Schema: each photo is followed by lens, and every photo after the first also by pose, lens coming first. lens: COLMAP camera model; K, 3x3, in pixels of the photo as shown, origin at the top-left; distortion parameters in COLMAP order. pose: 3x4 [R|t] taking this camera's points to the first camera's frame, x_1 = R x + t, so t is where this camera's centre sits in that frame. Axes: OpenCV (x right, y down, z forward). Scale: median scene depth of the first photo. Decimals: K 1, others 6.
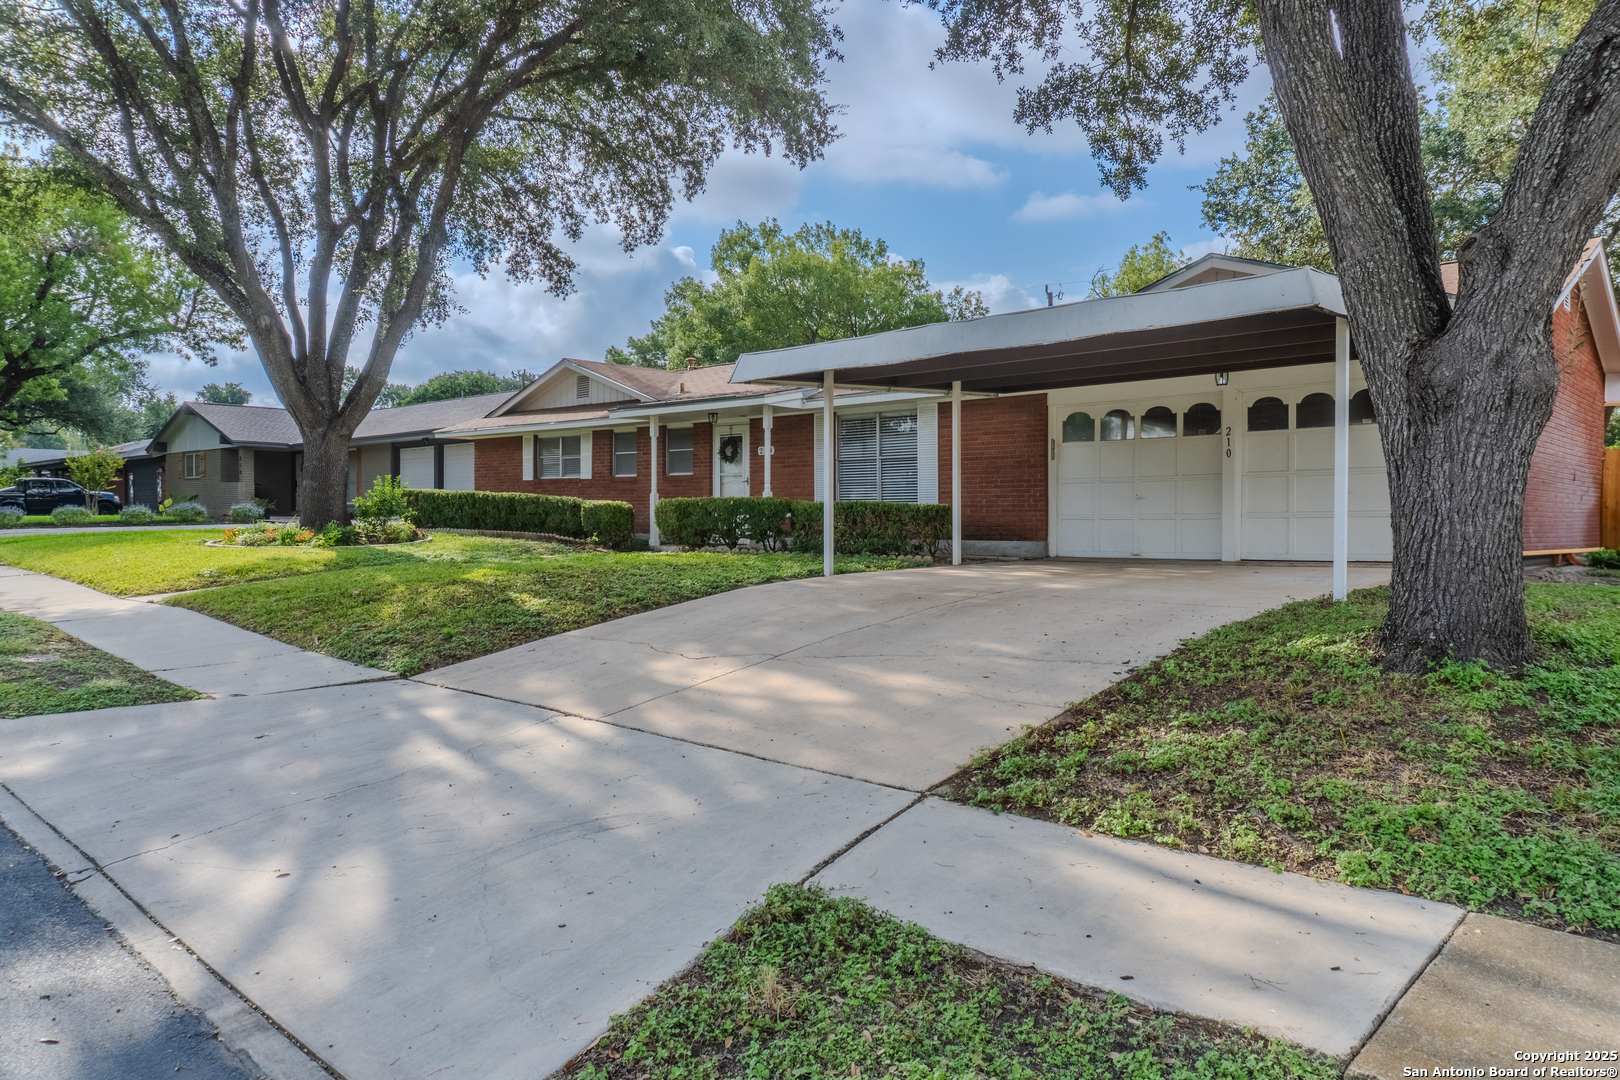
lens RADIAL K [[1088.5, 0, 800.0], [0, 1088.5, 549.2], [0, 0, 1]] dist [-0.024758, -0.004637]
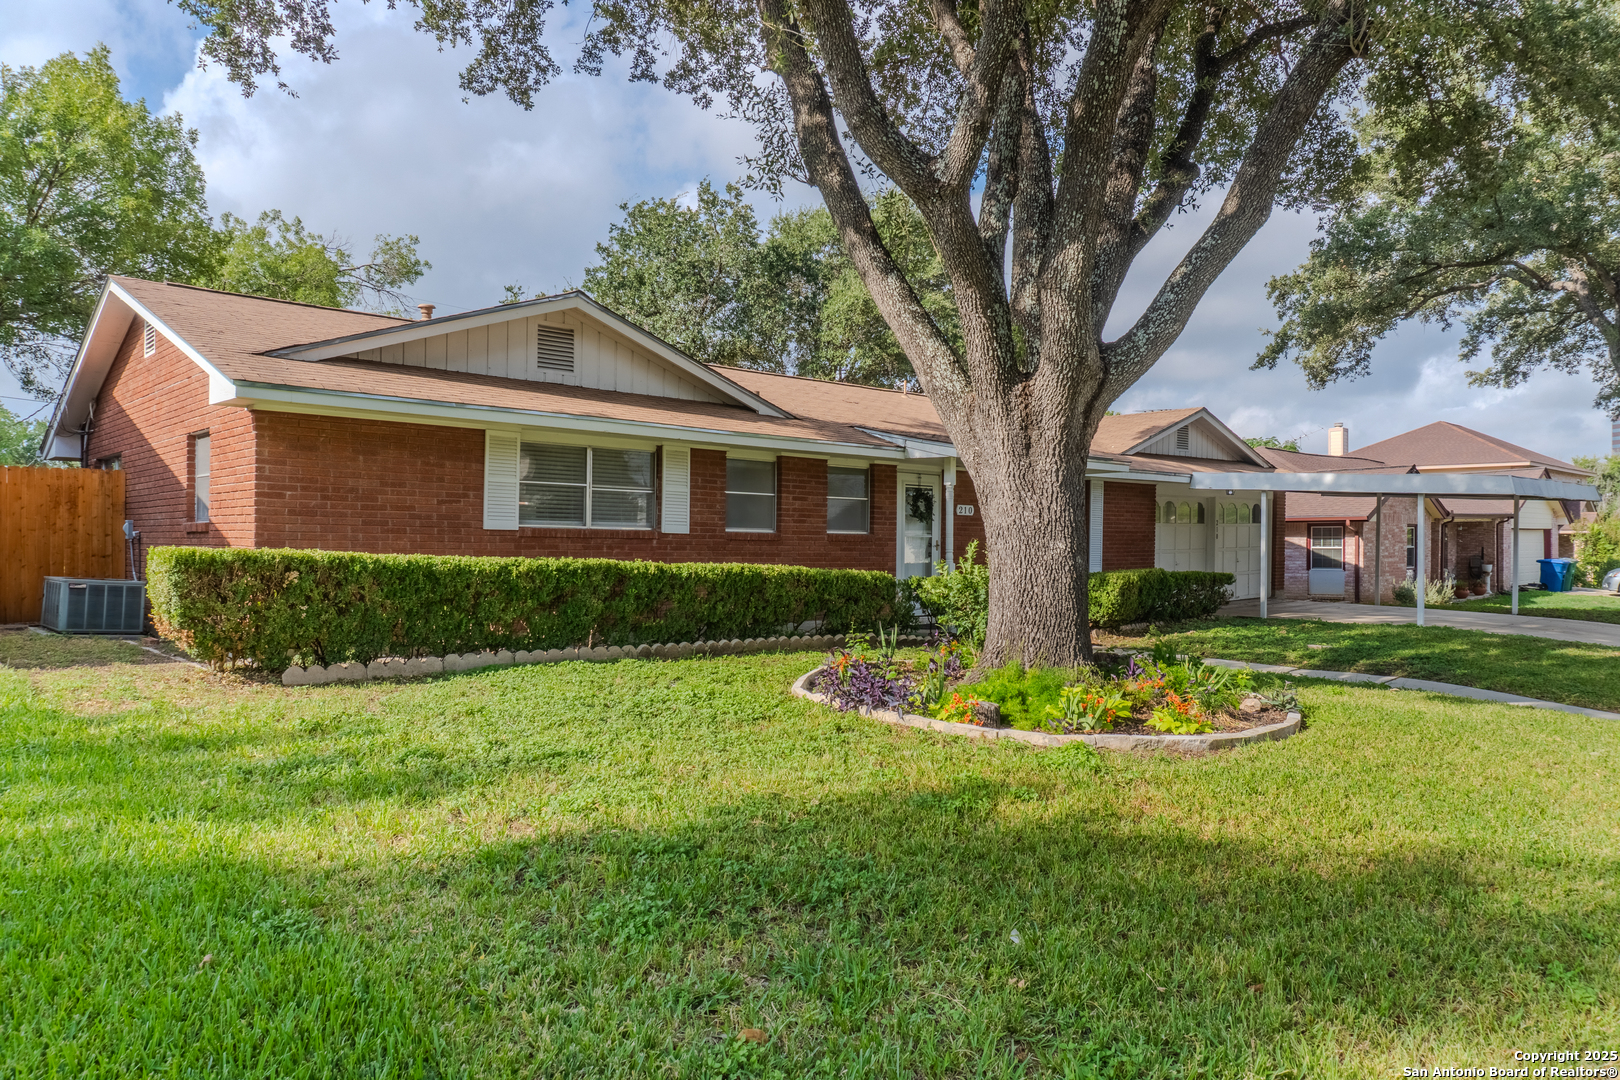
lens RADIAL K [[1088.5, 0, 800.0], [0, 1088.5, 549.2], [0, 0, 1]] dist [-0.024758, -0.004637]
pose [[0.049890, -0.003438, 0.998749, -0.746353], [0.034544, 0.999402, 0.001715, -0.055347], [-0.998157, 0.034415, 0.049979, 0.914851]]
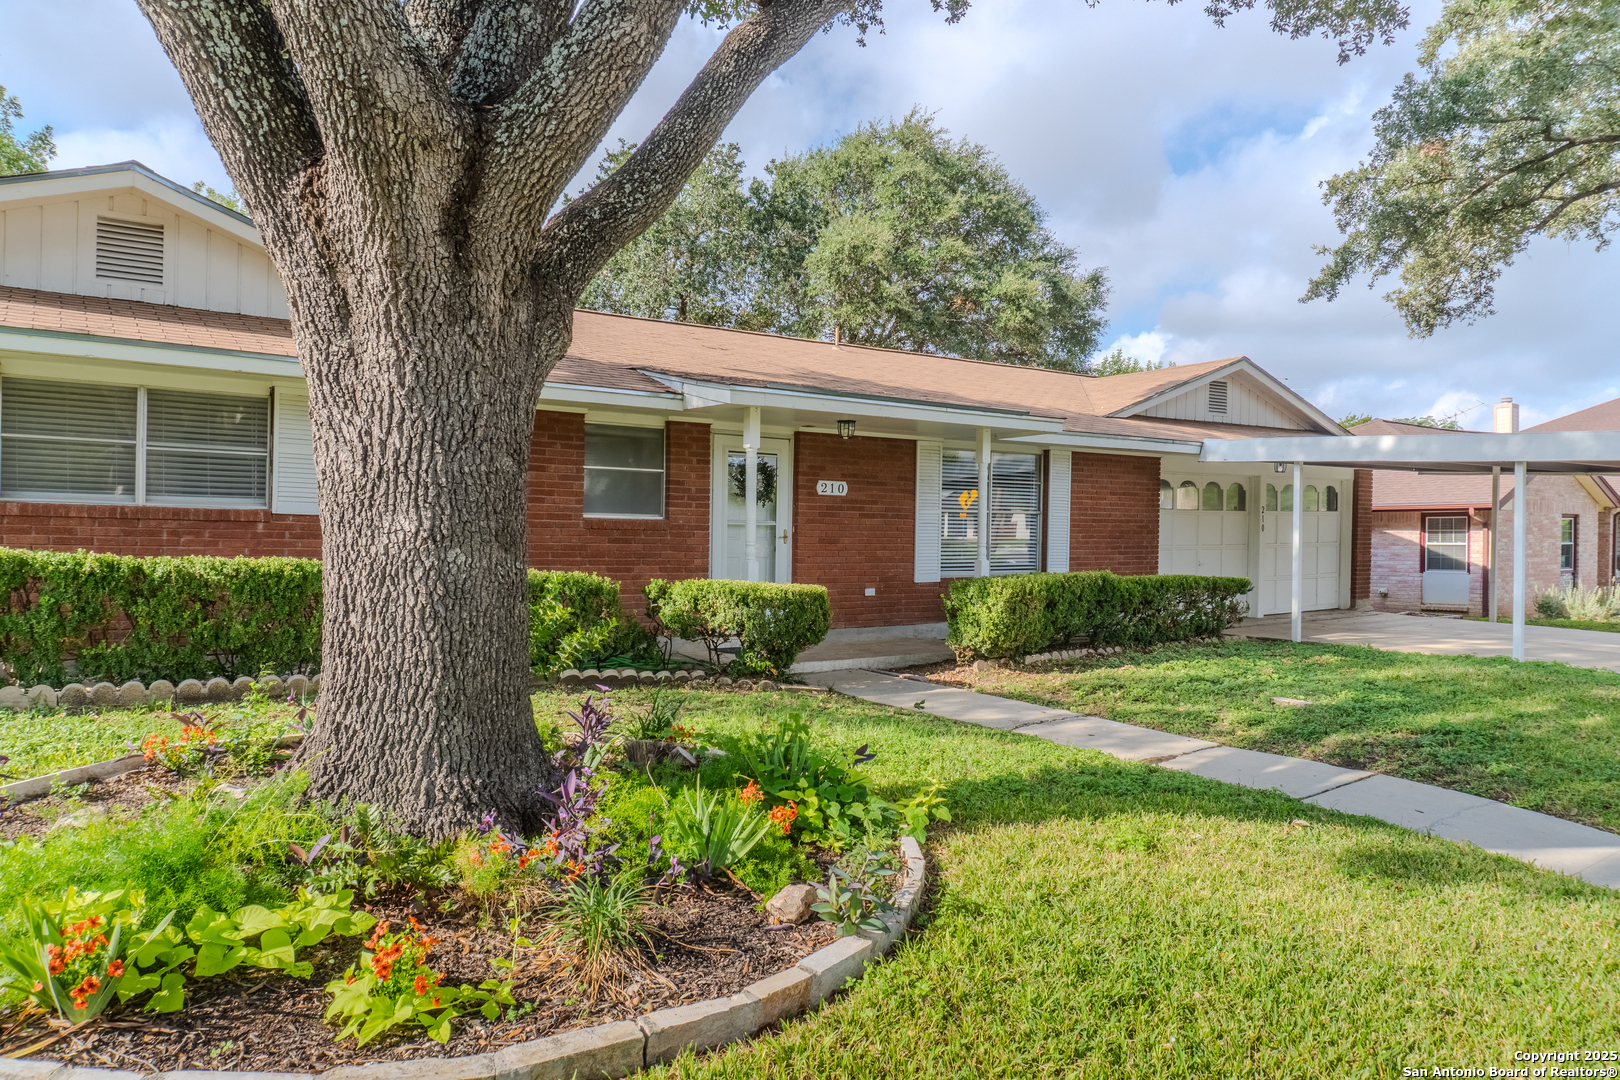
lens RADIAL K [[1094.4, 0, 810.0], [0, 1094.4, 540.0], [0, 0, 1]] dist [-0.012794, -0.002688]
pose [[0.179538, 0.001634, 0.983750, -0.541295], [0.030187, 0.999519, -0.007170, -0.048065], [-0.983288, 0.030983, 0.179402, 0.762076]]
